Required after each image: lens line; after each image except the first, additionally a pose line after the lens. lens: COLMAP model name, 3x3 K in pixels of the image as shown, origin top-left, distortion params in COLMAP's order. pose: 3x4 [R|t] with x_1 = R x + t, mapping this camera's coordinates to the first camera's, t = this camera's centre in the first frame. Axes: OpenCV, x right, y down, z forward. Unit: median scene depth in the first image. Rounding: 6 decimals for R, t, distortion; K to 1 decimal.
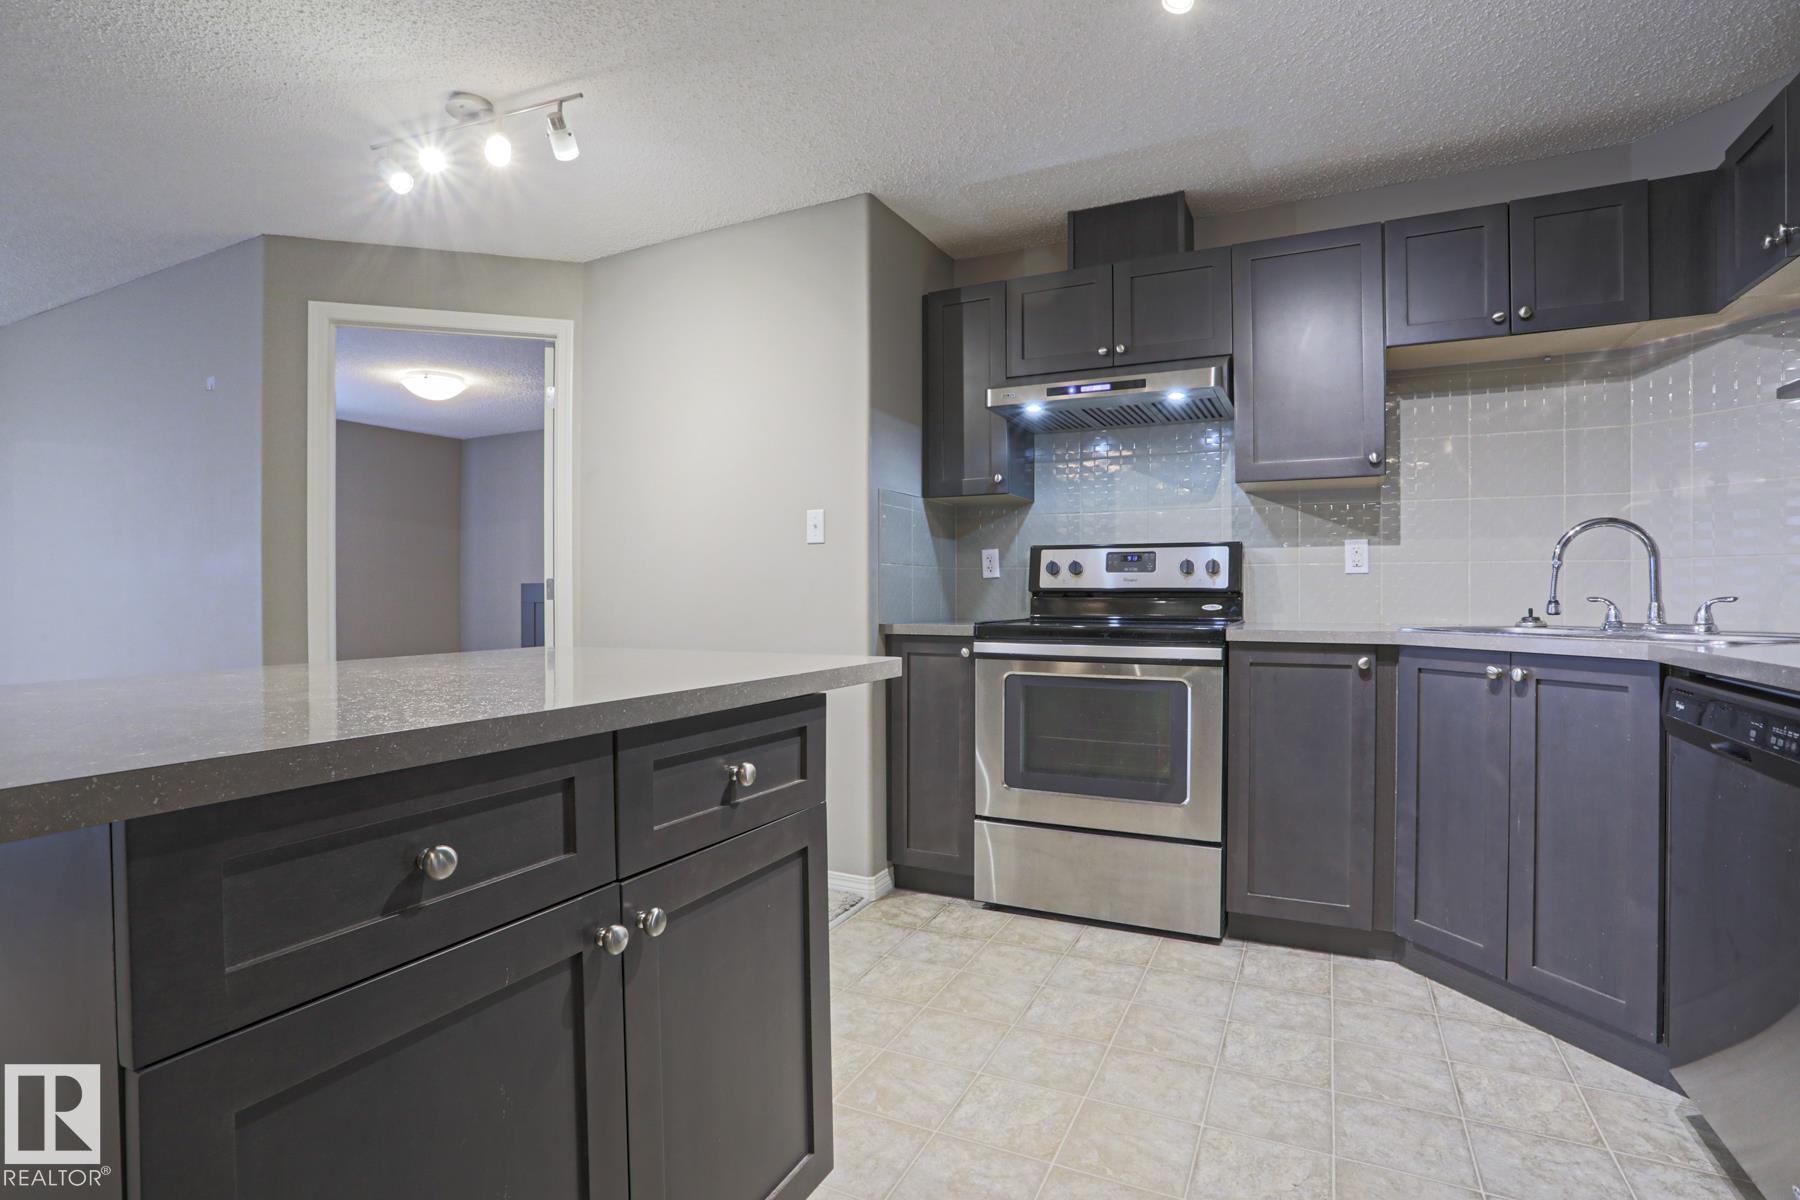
lens RADIAL K [[902.0, 0, 903.9], [0, 902.0, 597.3], [0, 0, 1]] dist [-0.068309, 0.023852]
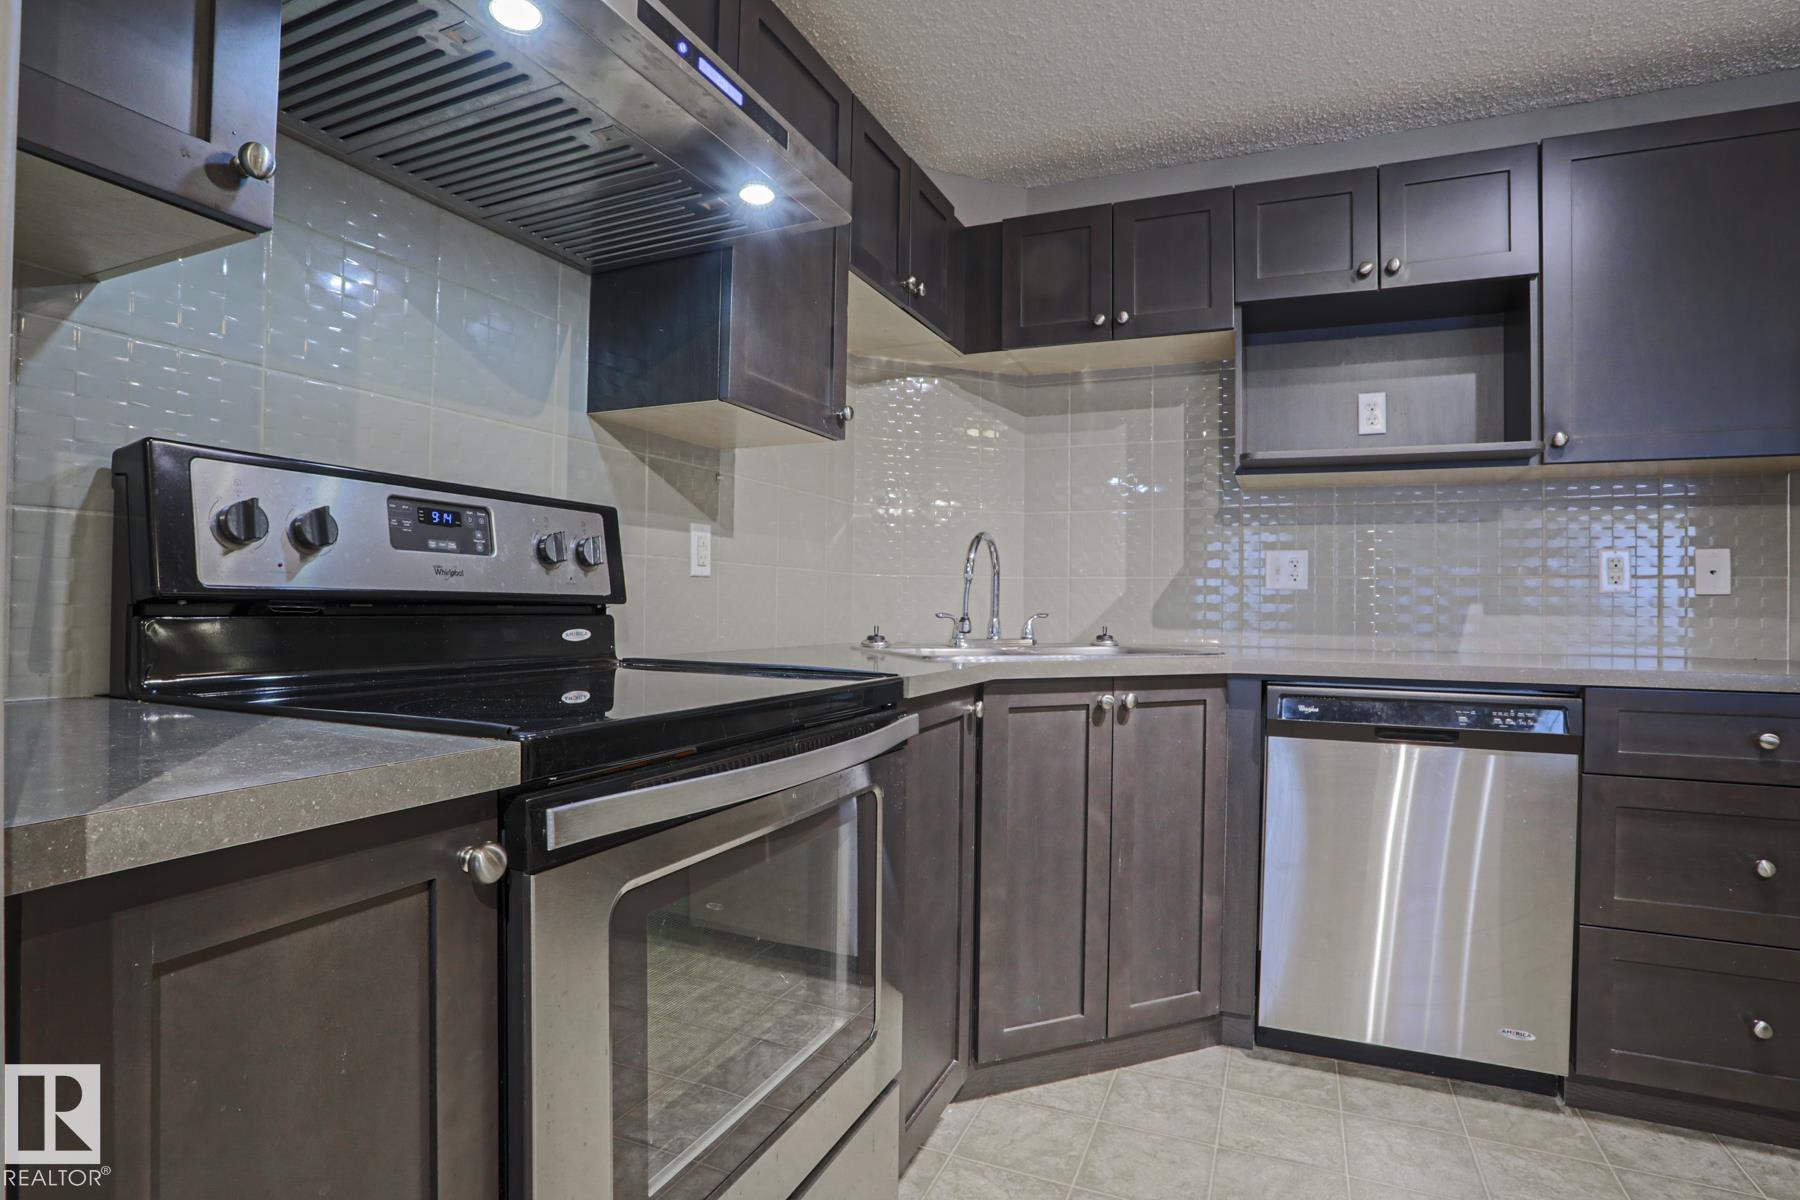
lens RADIAL K [[902.0, 0, 927.4], [0, 902.0, 599.6], [0, 0, 1]] dist [-0.068309, 0.023852]
pose [[-0.050708, 0.007945, 0.998682, -0.167014], [-0.006692, 0.999943, -0.008295, -0.005985], [-0.998691, -0.007104, -0.050652, 0.908282]]
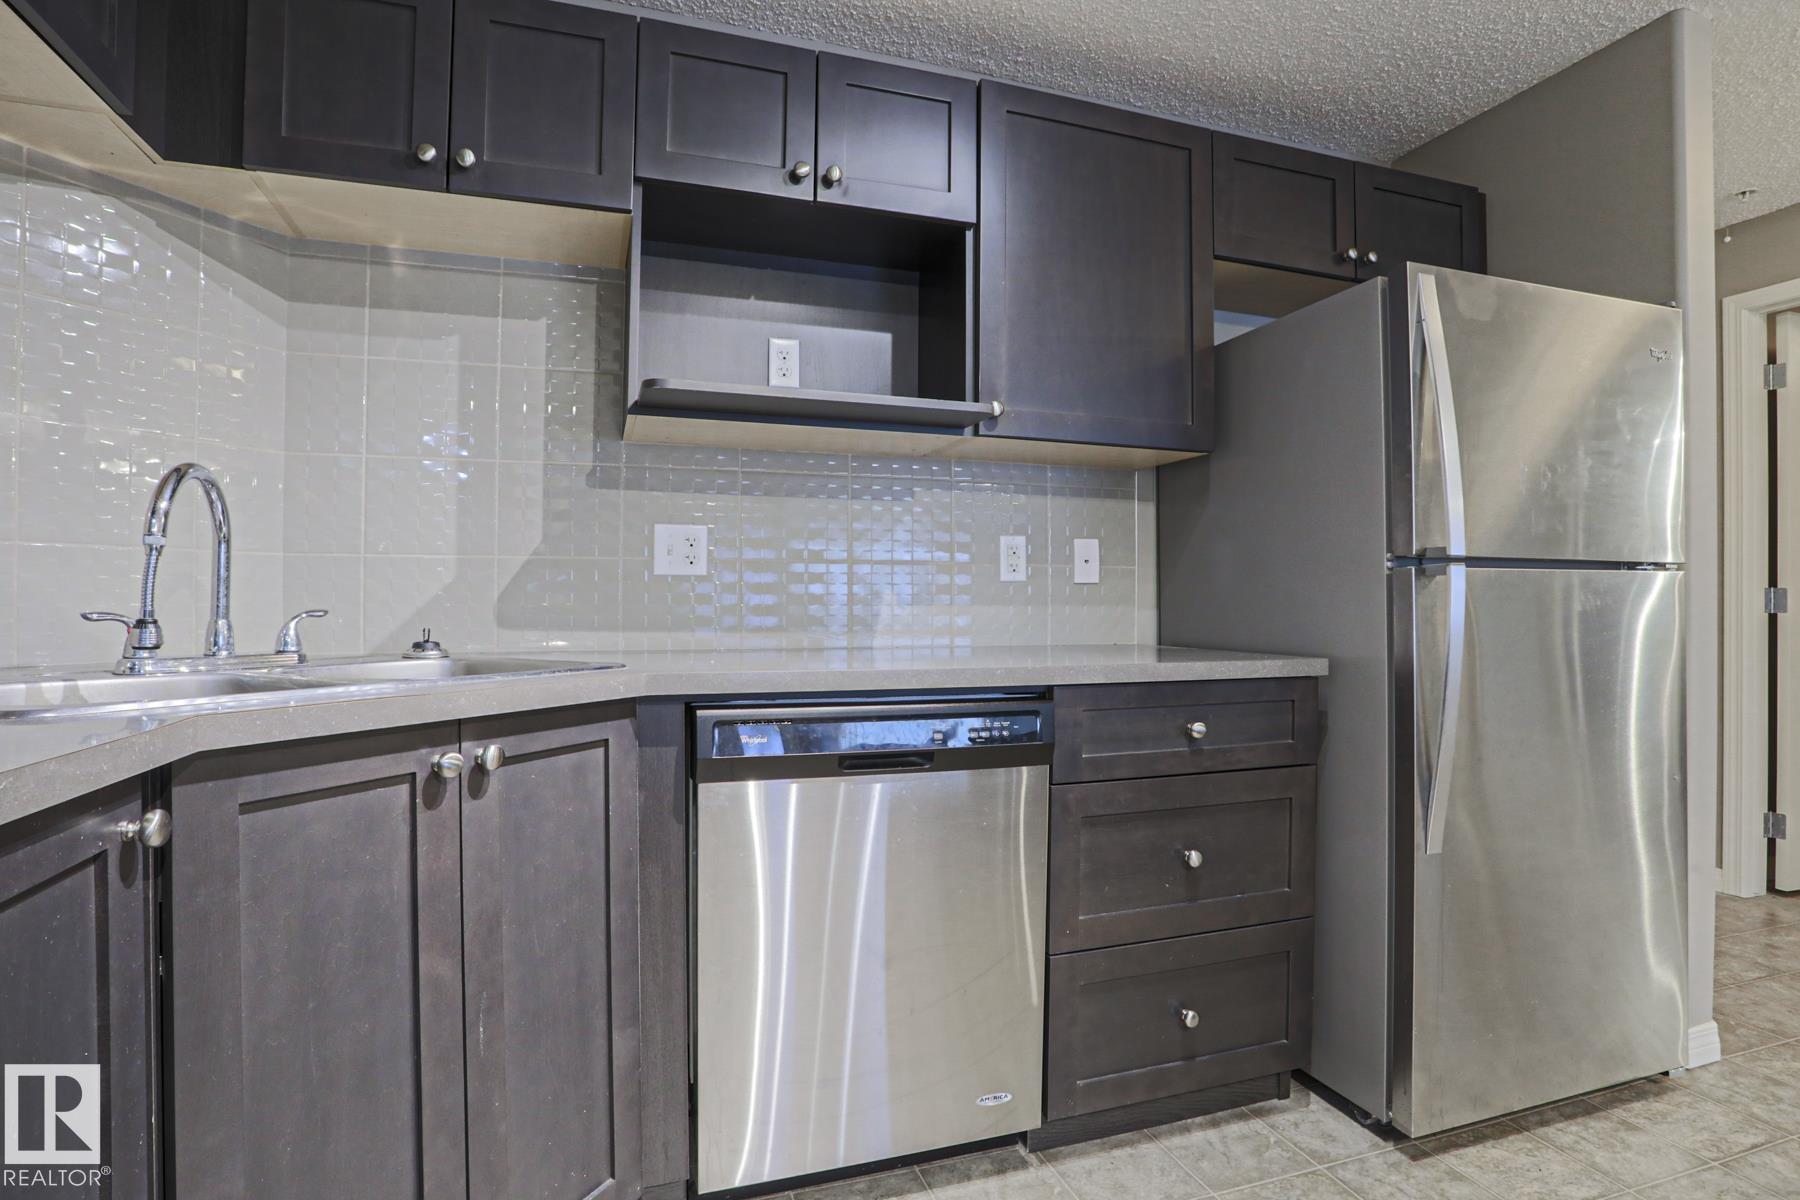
lens RADIAL K [[902.0, 0, 918.3], [0, 902.0, 597.0], [0, 0, 1]] dist [-0.068309, 0.023852]
pose [[-0.701430, 0.006052, 0.712713, 0.082807], [0.002677, 0.999979, -0.005856, -0.004520], [-0.712734, -0.002200, -0.701431, 0.862983]]
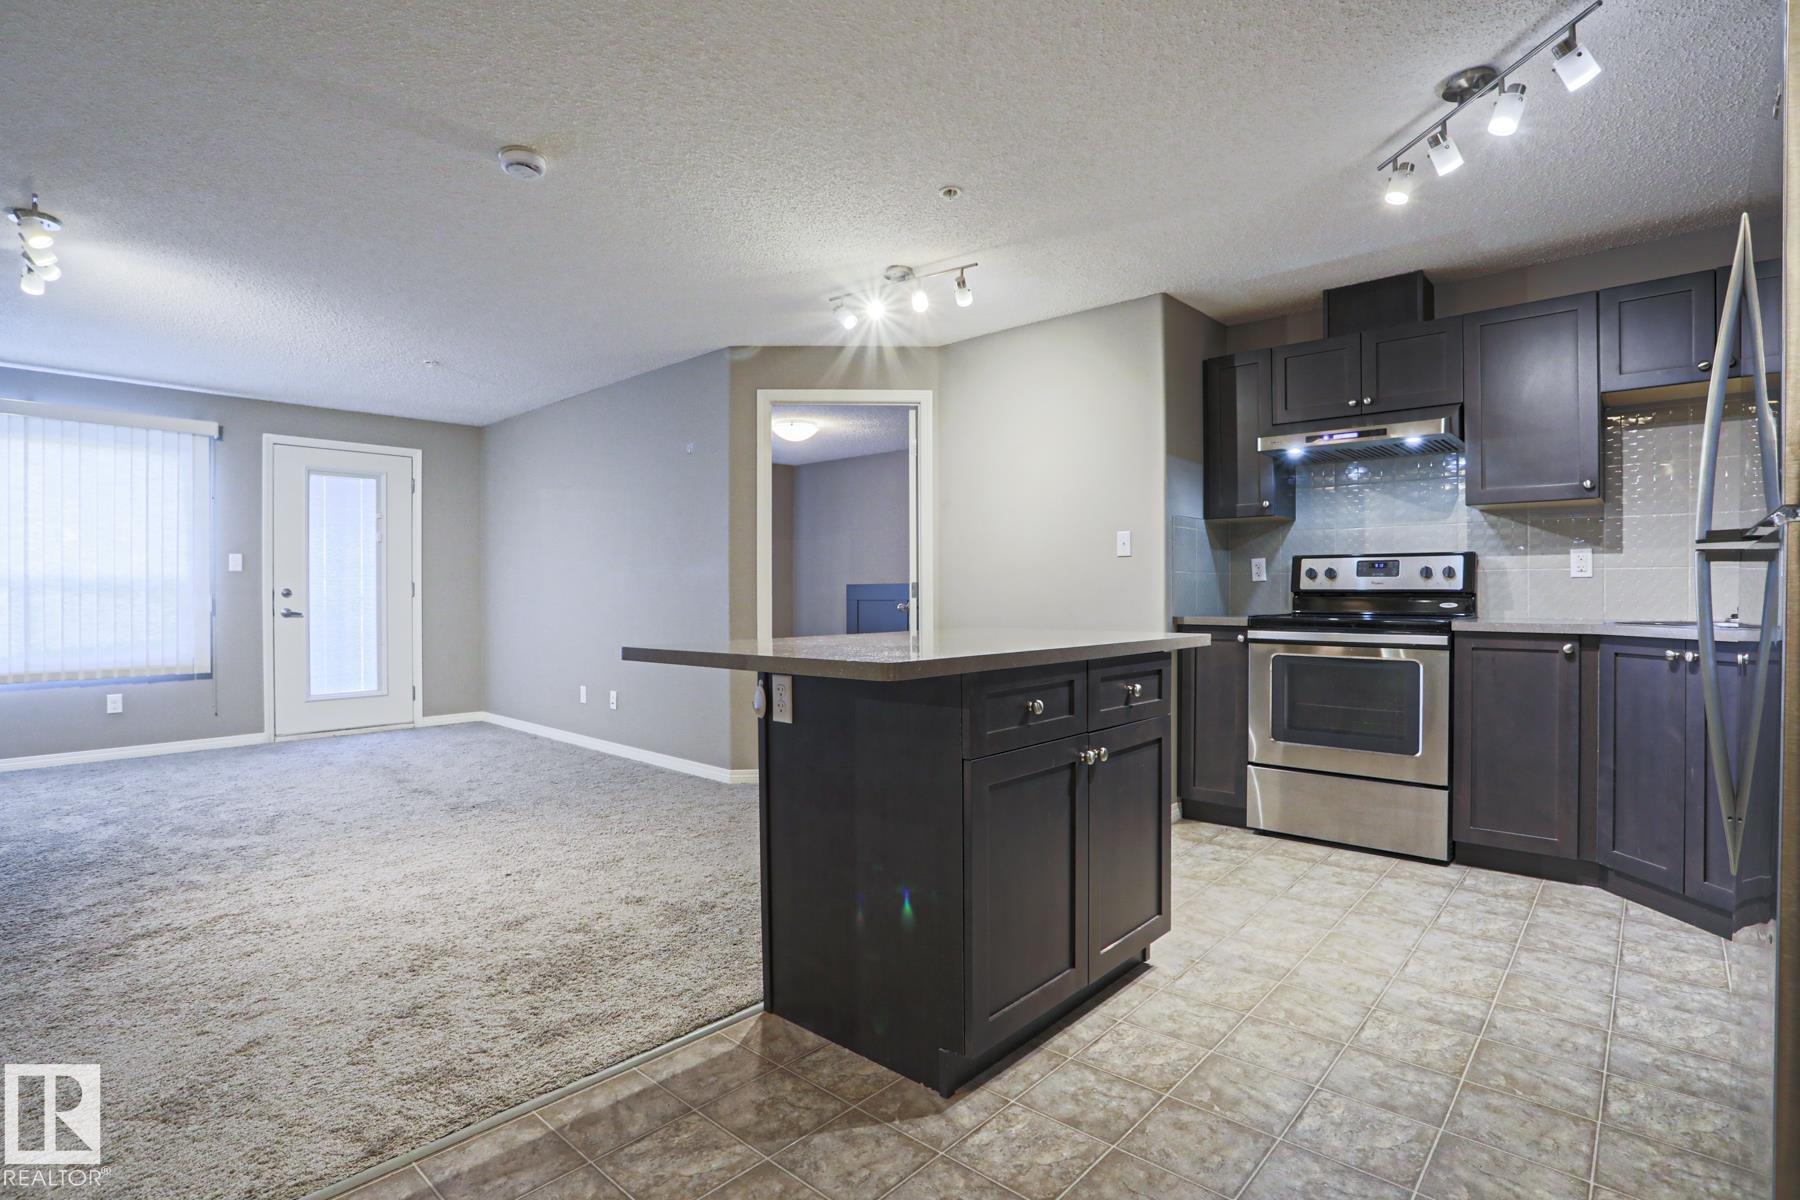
lens RADIAL K [[902.0, 0, 901.4], [0, 902.0, 594.5], [0, 0, 1]] dist [-0.068309, 0.023852]
pose [[0.963605, 0.001565, -0.267326, -0.061778], [-0.001775, 0.999998, -0.000545, -0.001327], [0.267324, 0.001000, 0.963606, -0.400059]]
